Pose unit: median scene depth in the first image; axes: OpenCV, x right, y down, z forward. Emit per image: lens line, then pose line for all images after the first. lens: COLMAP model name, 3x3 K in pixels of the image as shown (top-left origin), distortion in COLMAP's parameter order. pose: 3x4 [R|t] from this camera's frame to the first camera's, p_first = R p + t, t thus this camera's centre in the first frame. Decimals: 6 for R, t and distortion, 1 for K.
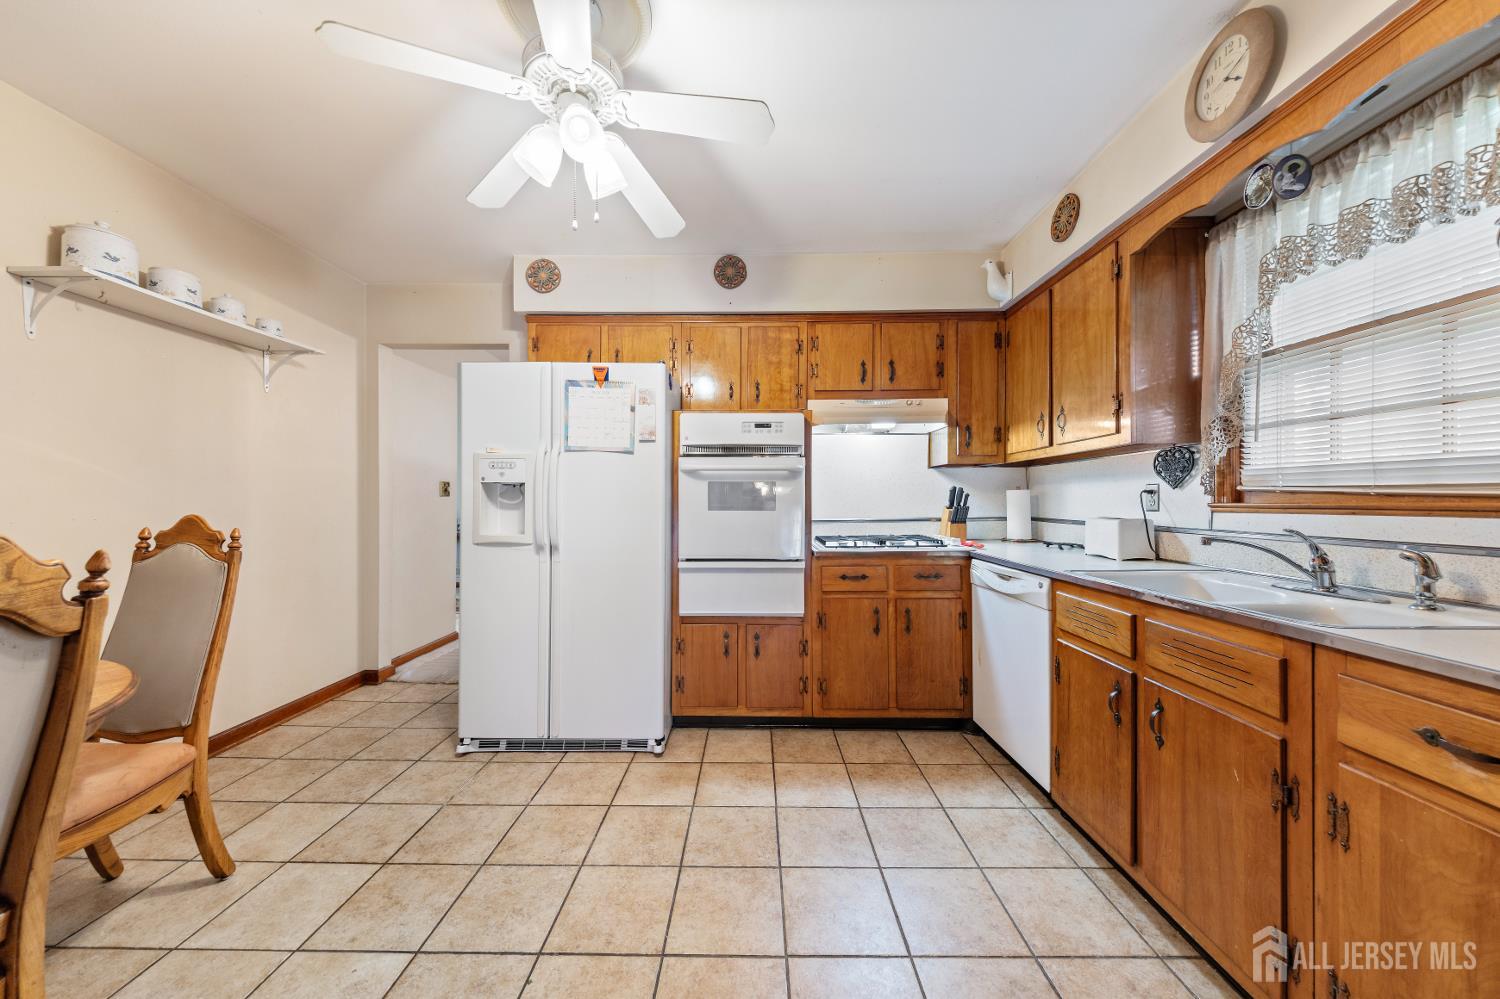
lens RADIAL K [[502.4, 0, 742.3], [0, 502.4, 500.7], [0, 0, 1]] dist [0.002722, 0.000021]
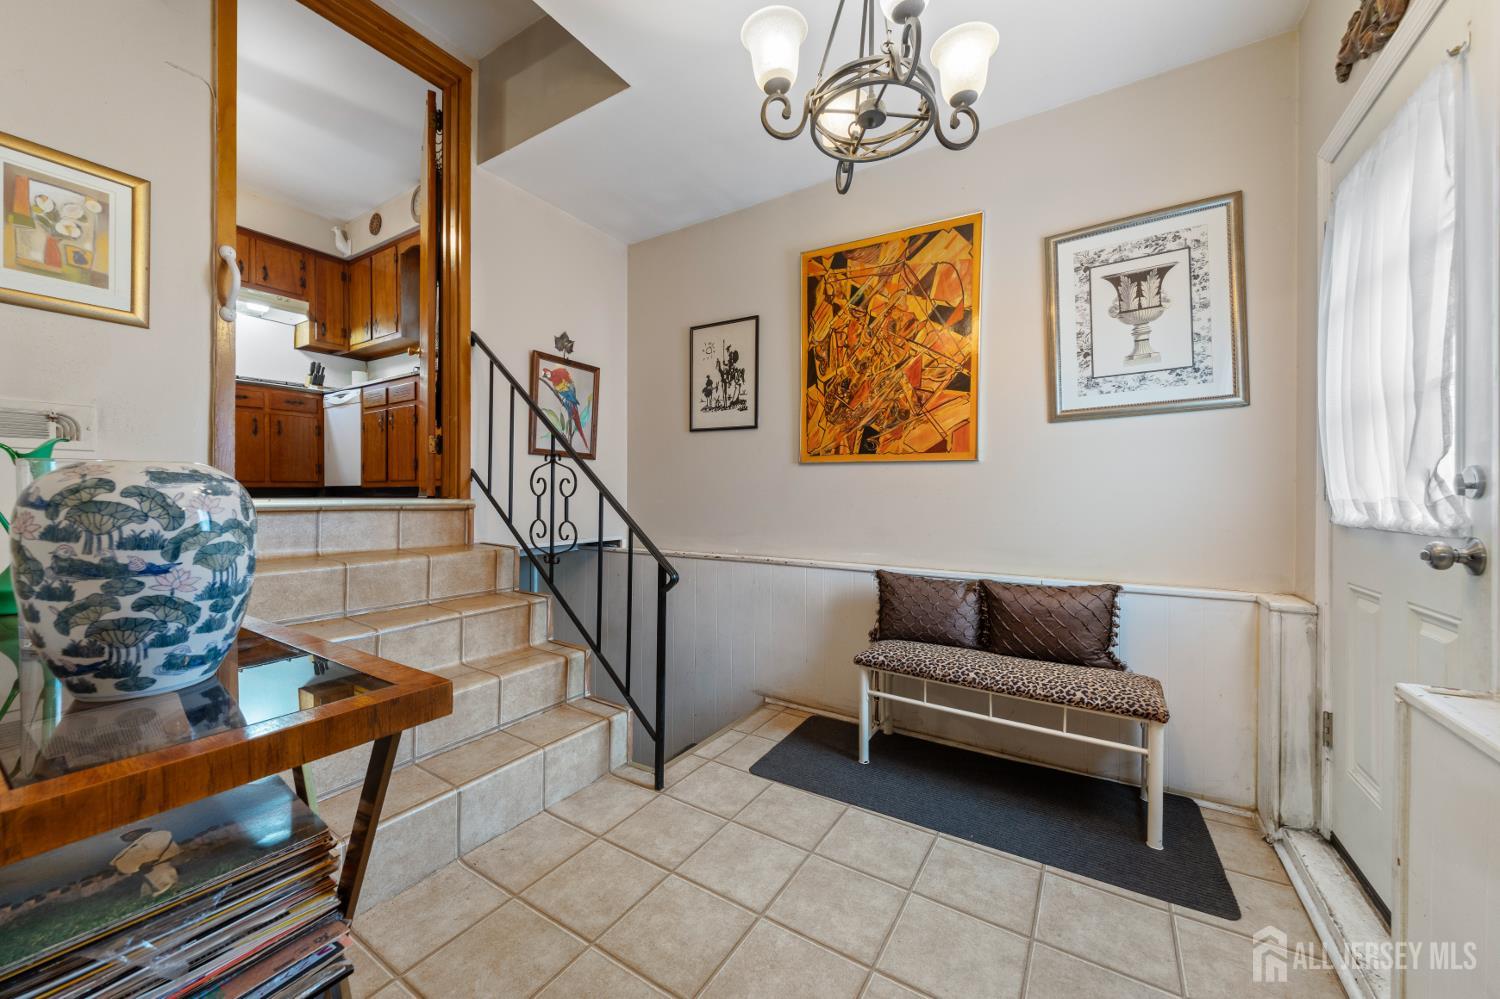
lens RADIAL K [[561.6, 0, 741.4], [0, 561.6, 500.6], [0, 0, 1]] dist [0.002715, 0.000146]
pose [[0.515637, 0.000535, 0.856807, -0.453673], [-0.005150, 0.999984, 0.002475, 0.452618], [-0.856792, -0.005688, 0.515631, -1.207244]]
